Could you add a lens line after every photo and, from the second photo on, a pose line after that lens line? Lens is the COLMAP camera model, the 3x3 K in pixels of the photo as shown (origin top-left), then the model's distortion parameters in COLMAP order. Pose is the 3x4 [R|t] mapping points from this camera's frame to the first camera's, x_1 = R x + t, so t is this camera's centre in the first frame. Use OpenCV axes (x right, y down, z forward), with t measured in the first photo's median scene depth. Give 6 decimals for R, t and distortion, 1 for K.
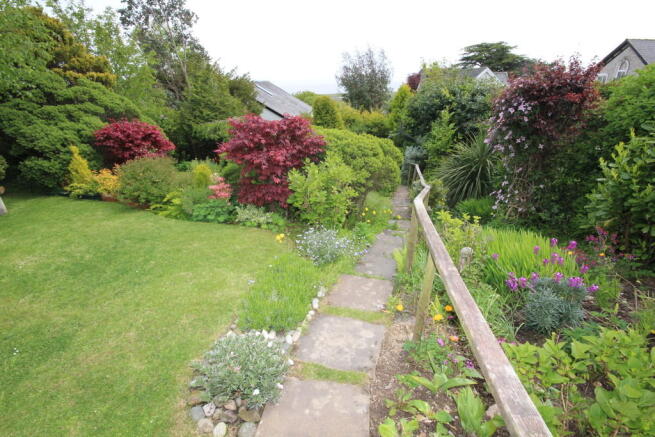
lens RADIAL K [[299.8, 0, 329.9], [0, 299.8, 226.2], [0, 0, 1]] dist [0.000578, -0.009636]
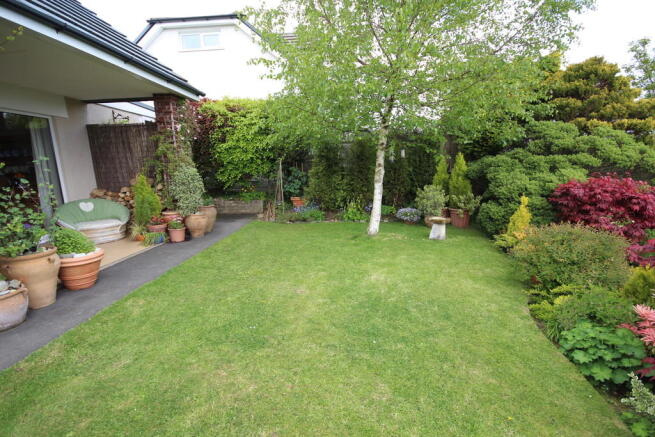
lens RADIAL K [[299.8, 0, 329.9], [0, 299.8, 226.2], [0, 0, 1]] dist [0.000578, -0.009636]
pose [[0.017880, 0.222258, -0.974824, 0.026922], [-0.401636, 0.894455, 0.196567, -0.121049], [0.915625, 0.388010, 0.105259, 0.370298]]
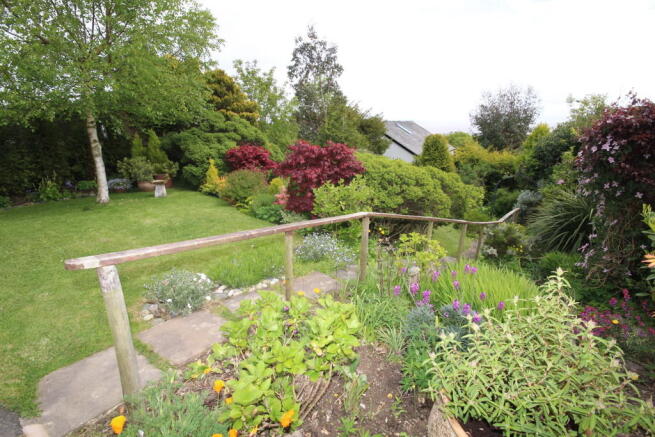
lens RADIAL K [[299.8, 0, 329.9], [0, 299.8, 226.2], [0, 0, 1]] dist [0.000578, -0.009636]
pose [[0.884960, 0.154418, -0.439319, 0.333455], [-0.204162, 0.976573, -0.068001, 0.032756], [0.418526, 0.149870, 0.895754, -0.032417]]
